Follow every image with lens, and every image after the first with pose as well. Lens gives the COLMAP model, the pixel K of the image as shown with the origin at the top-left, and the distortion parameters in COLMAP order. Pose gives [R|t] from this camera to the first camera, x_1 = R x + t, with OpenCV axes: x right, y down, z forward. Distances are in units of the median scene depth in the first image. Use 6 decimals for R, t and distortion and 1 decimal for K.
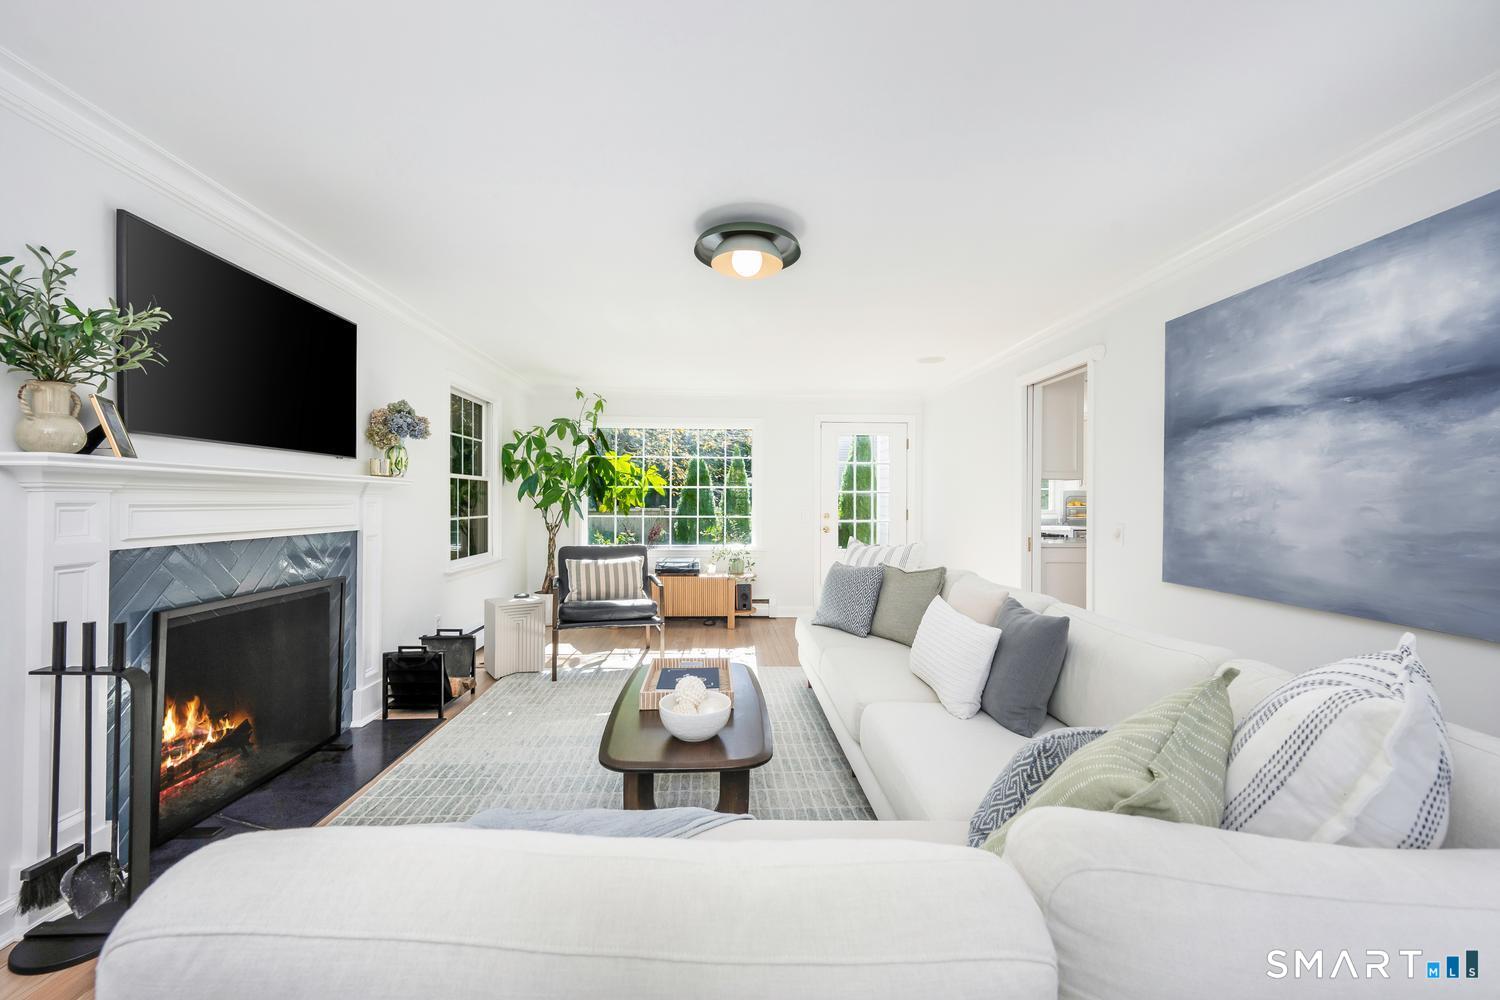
lens RADIAL K [[587.2, 0, 735.5], [0, 587.2, 495.0], [0, 0, 1]] dist [0.006112, -0.001269]
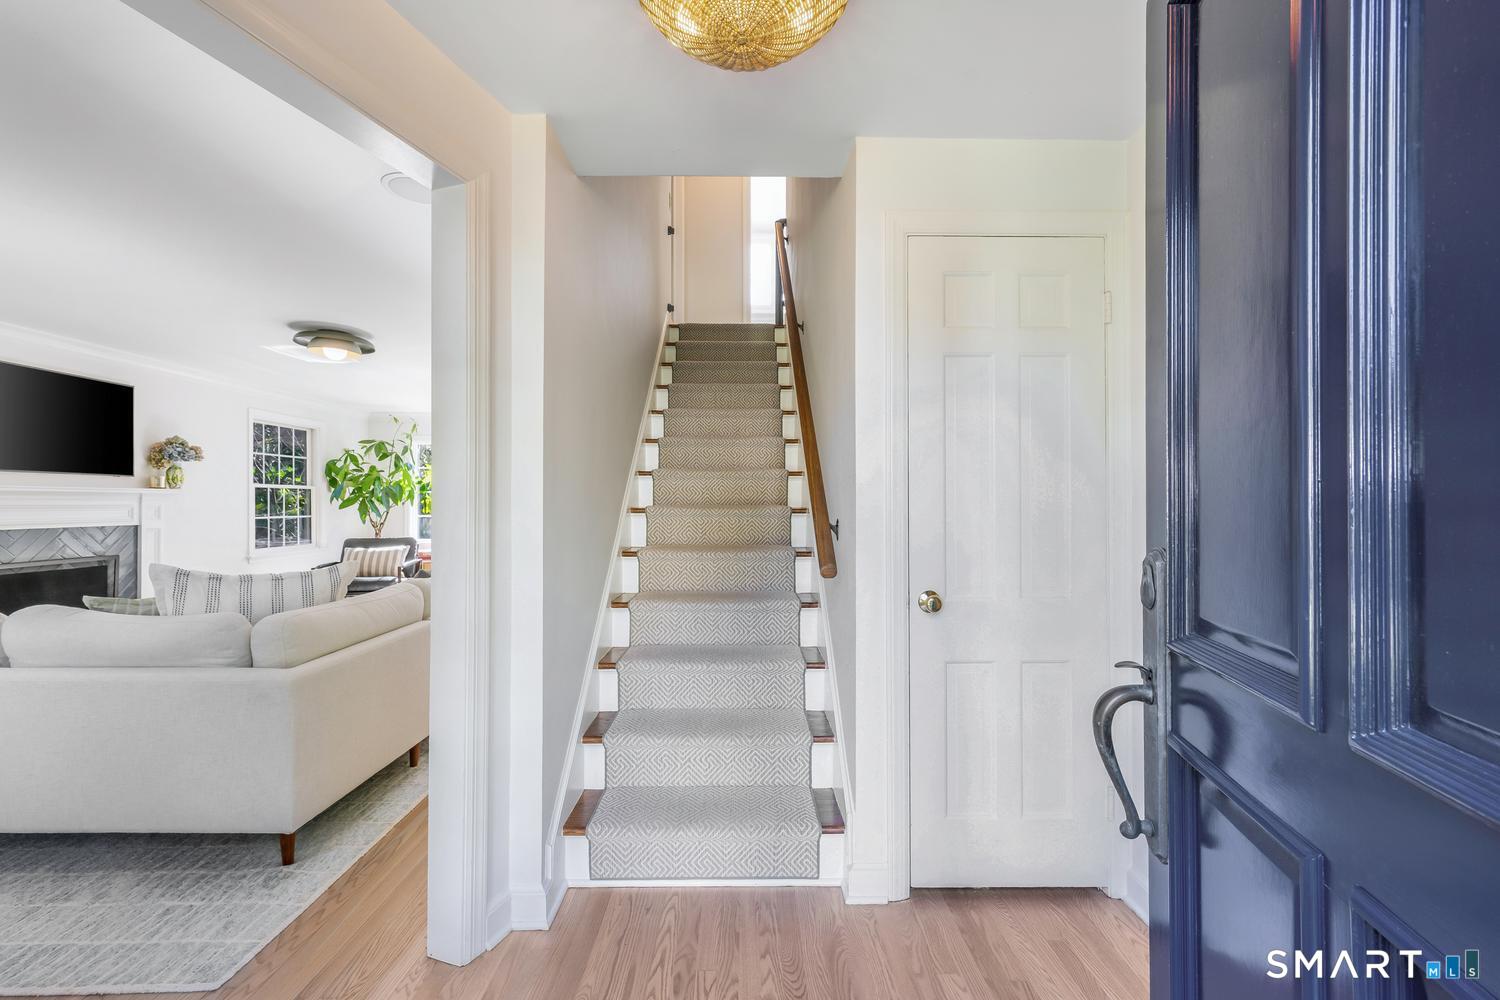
lens RADIAL K [[587.2, 0, 744.5], [0, 587.2, 500.1], [0, 0, 1]] dist [0.006112, -0.001269]
pose [[0.999758, -0.002440, -0.021858, 0.898036], [0.002562, 0.999981, 0.005566, -0.005752], [0.021844, -0.005621, 0.999746, -0.443696]]
